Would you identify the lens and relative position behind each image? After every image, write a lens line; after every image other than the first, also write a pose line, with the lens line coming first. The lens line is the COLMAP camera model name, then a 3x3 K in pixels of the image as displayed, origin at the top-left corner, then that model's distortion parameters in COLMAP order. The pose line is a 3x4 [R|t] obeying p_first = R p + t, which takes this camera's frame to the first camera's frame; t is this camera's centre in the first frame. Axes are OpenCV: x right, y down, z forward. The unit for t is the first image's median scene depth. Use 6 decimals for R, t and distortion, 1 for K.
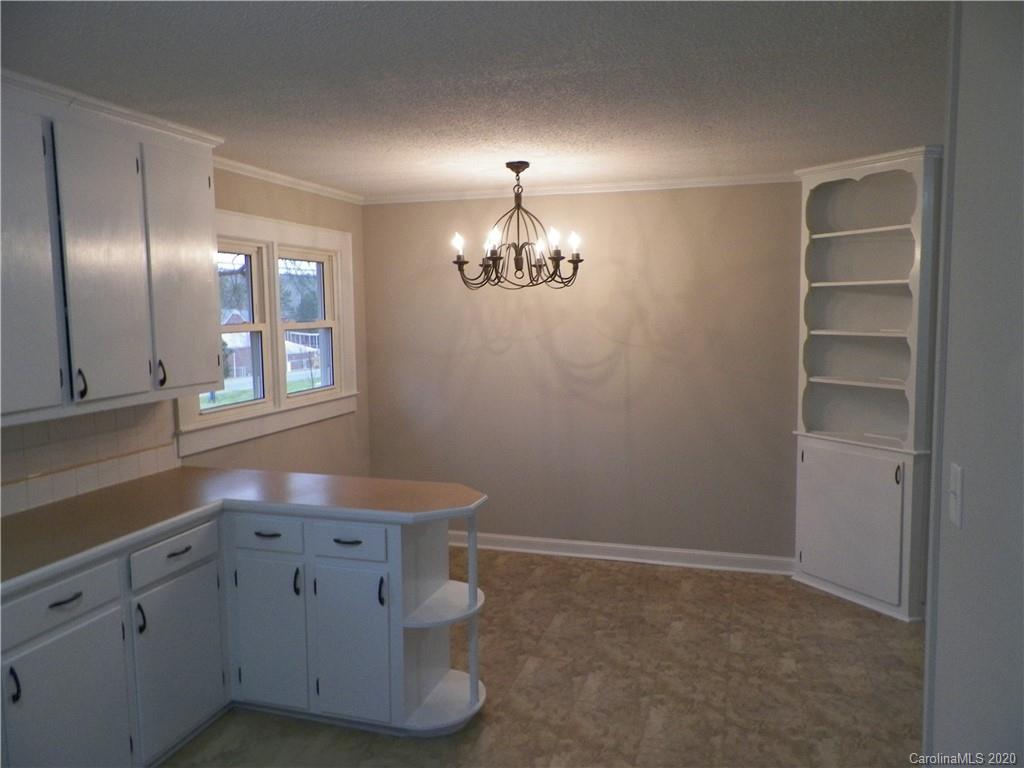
lens RADIAL K [[764.4, 0, 511.4], [0, 764.4, 381.6], [0, 0, 1]] dist [0.009018, -0.007776]
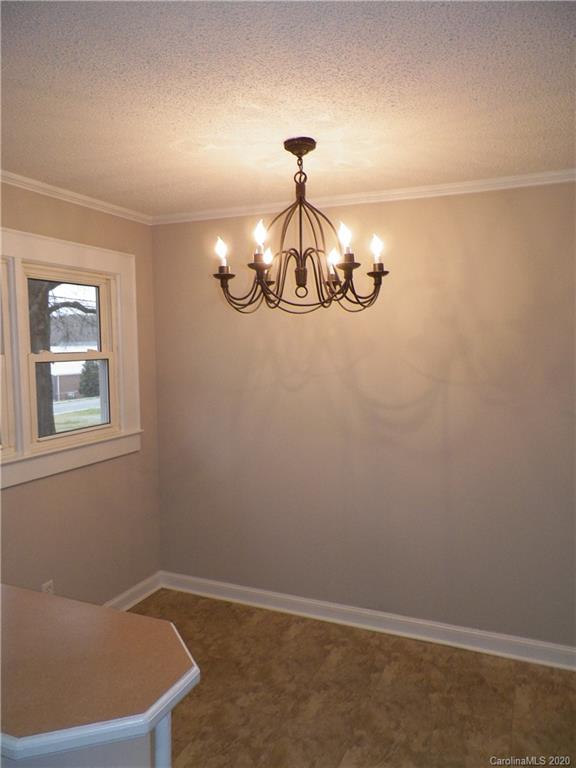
lens RADIAL K [[573.3, 0, 290.3], [0, 573.3, 385.4], [0, 0, 1]] dist [0.009018, -0.007776]
pose [[0.994577, 0.012035, -0.103300, 0.057271], [-0.013980, 0.999738, -0.018125, -0.037554], [0.103054, 0.019471, 0.994485, 0.433988]]
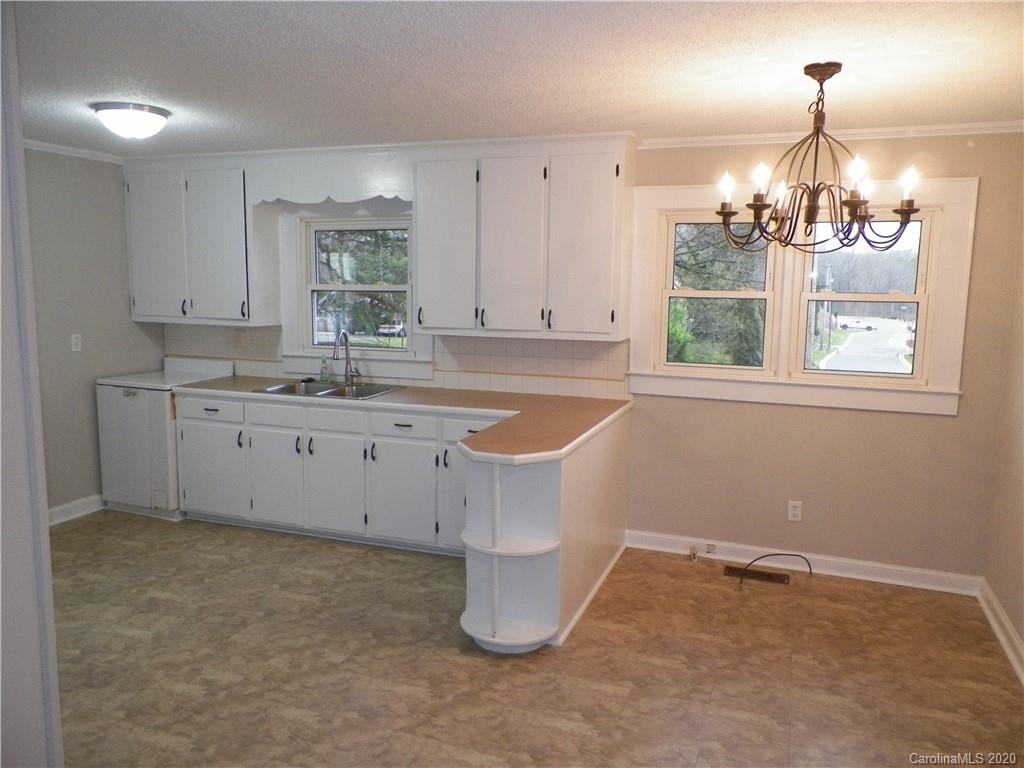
lens RADIAL K [[764.4, 0, 511.4], [0, 764.4, 381.6], [0, 0, 1]] dist [0.009018, -0.007776]
pose [[-0.052808, 0.148126, -0.987558, 0.719508], [-0.108294, 0.982256, 0.153122, -0.080213], [0.992715, 0.115032, -0.035830, 0.754726]]
